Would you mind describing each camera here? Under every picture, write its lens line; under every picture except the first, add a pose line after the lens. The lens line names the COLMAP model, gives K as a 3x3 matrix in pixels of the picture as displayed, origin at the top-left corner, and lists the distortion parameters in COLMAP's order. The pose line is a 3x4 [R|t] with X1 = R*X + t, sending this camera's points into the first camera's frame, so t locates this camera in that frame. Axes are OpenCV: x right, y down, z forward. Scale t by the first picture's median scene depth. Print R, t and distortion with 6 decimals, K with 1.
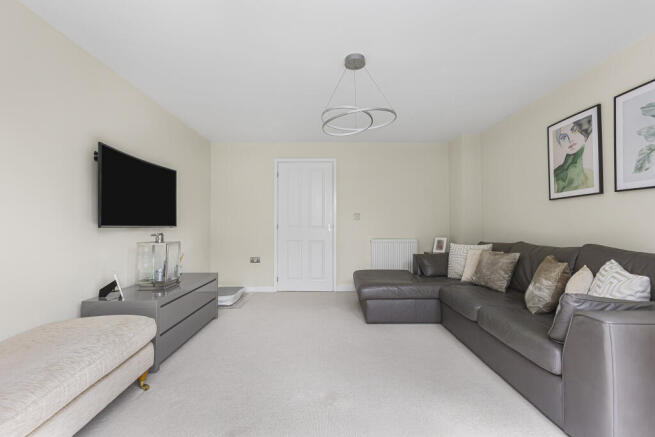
lens RADIAL K [[292.4, 0, 327.4], [0, 292.4, 219.1], [0, 0, 1]] dist [0.000475, 0.000038]
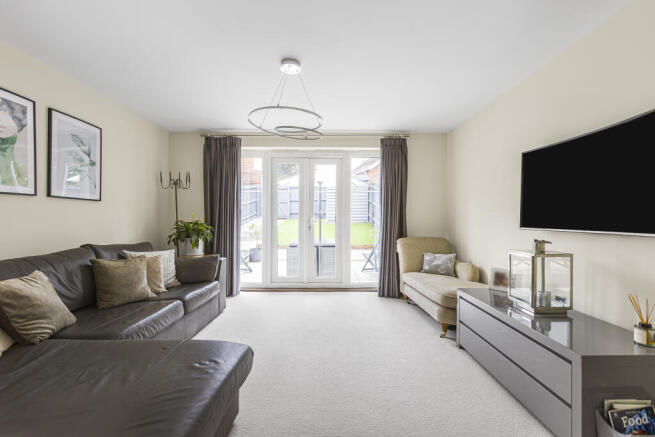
lens RADIAL K [[292.4, 0, 327.9], [0, 292.4, 219.1], [0, 0, 1]] dist [0.000475, 0.000038]
pose [[-0.999789, -0.002706, 0.020348, -0.050366], [-0.003120, 0.999788, -0.020370, 0.007105], [-0.020288, -0.020429, -0.999585, 1.936874]]
